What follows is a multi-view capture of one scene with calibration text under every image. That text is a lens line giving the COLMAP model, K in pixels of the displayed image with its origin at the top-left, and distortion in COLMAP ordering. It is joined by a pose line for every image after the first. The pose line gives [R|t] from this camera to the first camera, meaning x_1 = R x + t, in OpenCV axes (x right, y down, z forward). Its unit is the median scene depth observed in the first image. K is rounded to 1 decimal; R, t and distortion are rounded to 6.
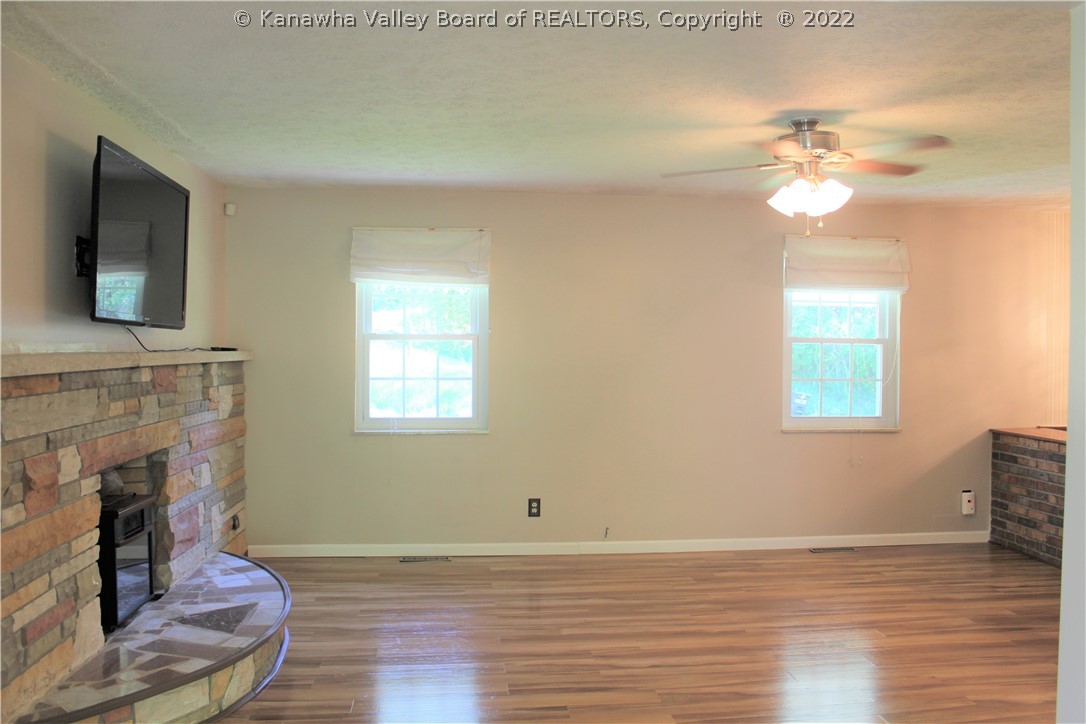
lens RADIAL K [[906.9, 0, 550.9], [0, 906.9, 363.6], [0, 0, 1]] dist [-0.158898, 0.148287]
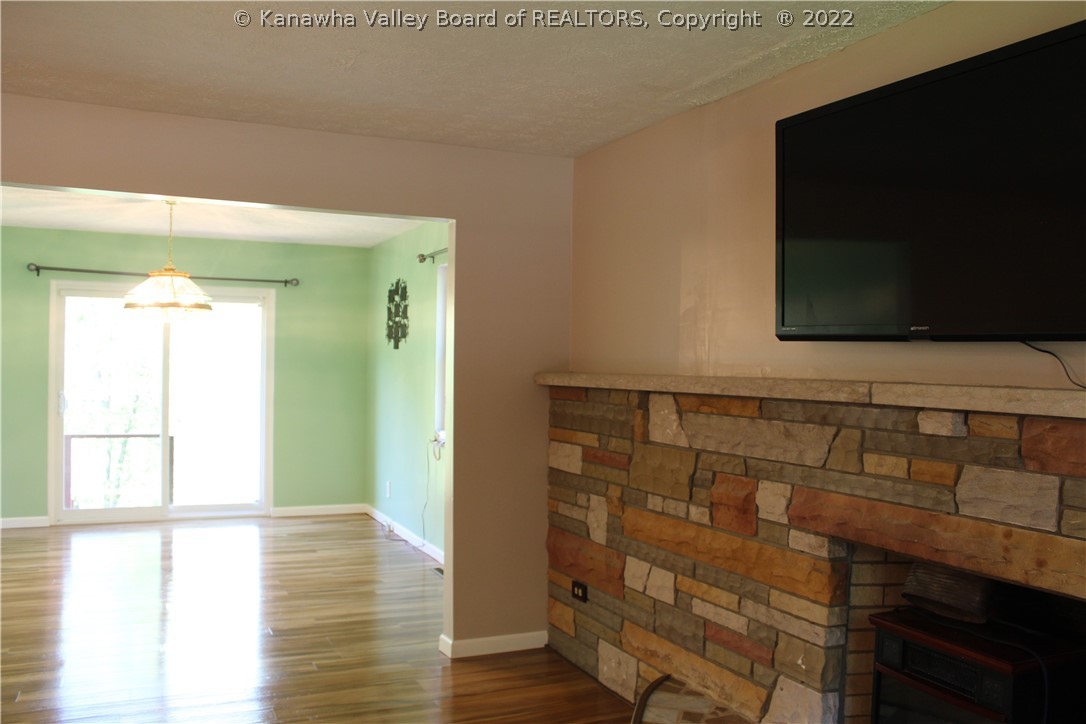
lens RADIAL K [[906.9, 0, 550.9], [0, 906.9, 363.6], [0, 0, 1]] dist [-0.158898, 0.148287]
pose [[-0.943833, -0.016123, -0.330029, -0.032238], [-0.023540, 0.999552, 0.018488, -0.040071], [0.329584, 0.025219, -0.943790, 1.878090]]
